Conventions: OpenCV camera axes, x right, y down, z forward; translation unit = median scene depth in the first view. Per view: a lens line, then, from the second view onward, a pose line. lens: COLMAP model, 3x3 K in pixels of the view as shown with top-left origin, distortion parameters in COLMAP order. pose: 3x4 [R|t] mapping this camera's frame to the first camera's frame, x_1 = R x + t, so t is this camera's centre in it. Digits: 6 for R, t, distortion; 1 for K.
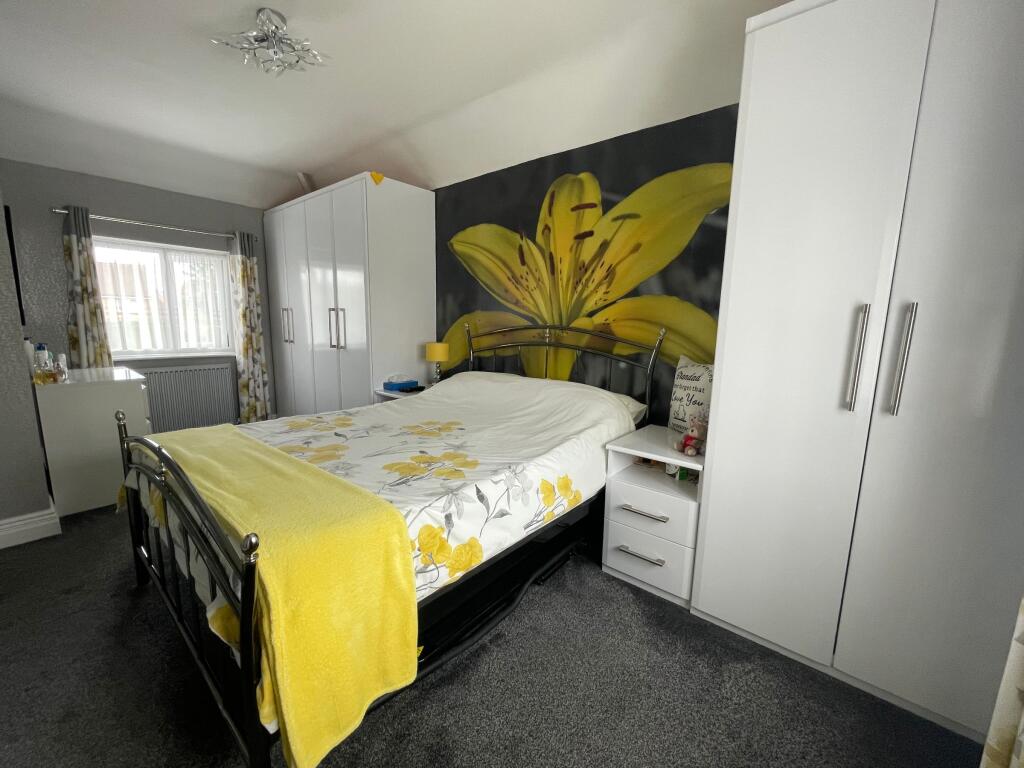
lens RADIAL K [[412.3, 0, 512.0], [0, 412.3, 384.0], [0, 0, 1]] dist [-0.000271, 0.000078]
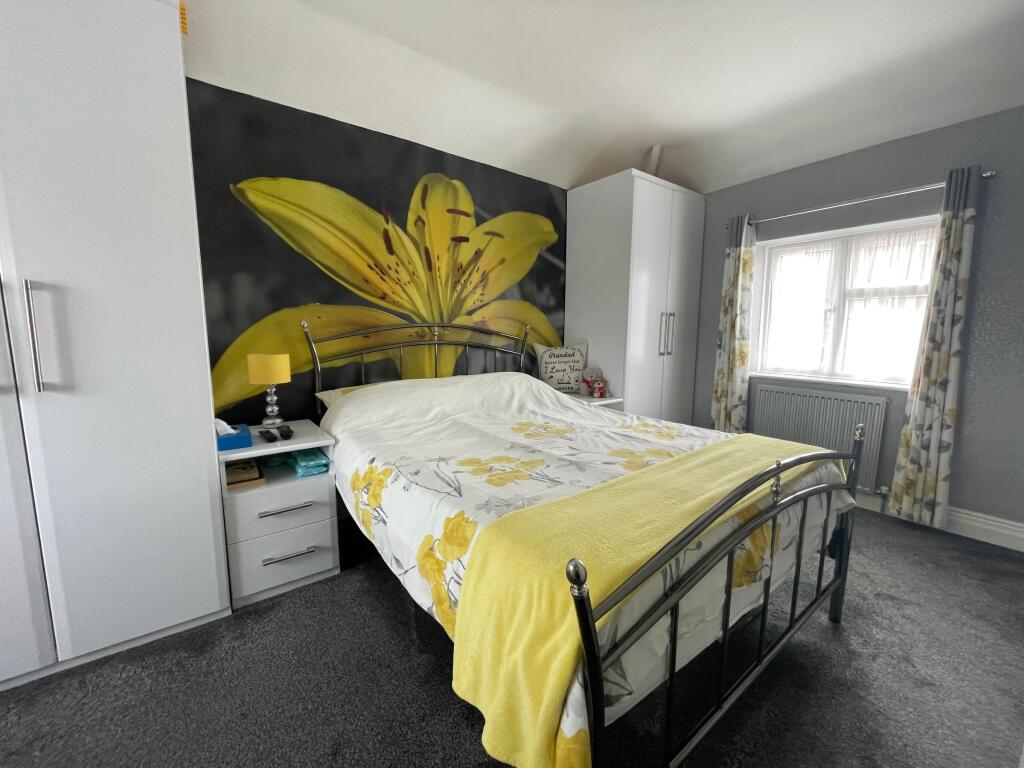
lens RADIAL K [[412.3, 0, 512.0], [0, 412.3, 384.0], [0, 0, 1]] dist [-0.000271, 0.000078]
pose [[0.220483, -0.146622, 0.964308, -0.854217], [0.146596, 0.982389, 0.115853, -0.090021], [-0.964312, 0.115820, 0.238094, 0.629551]]
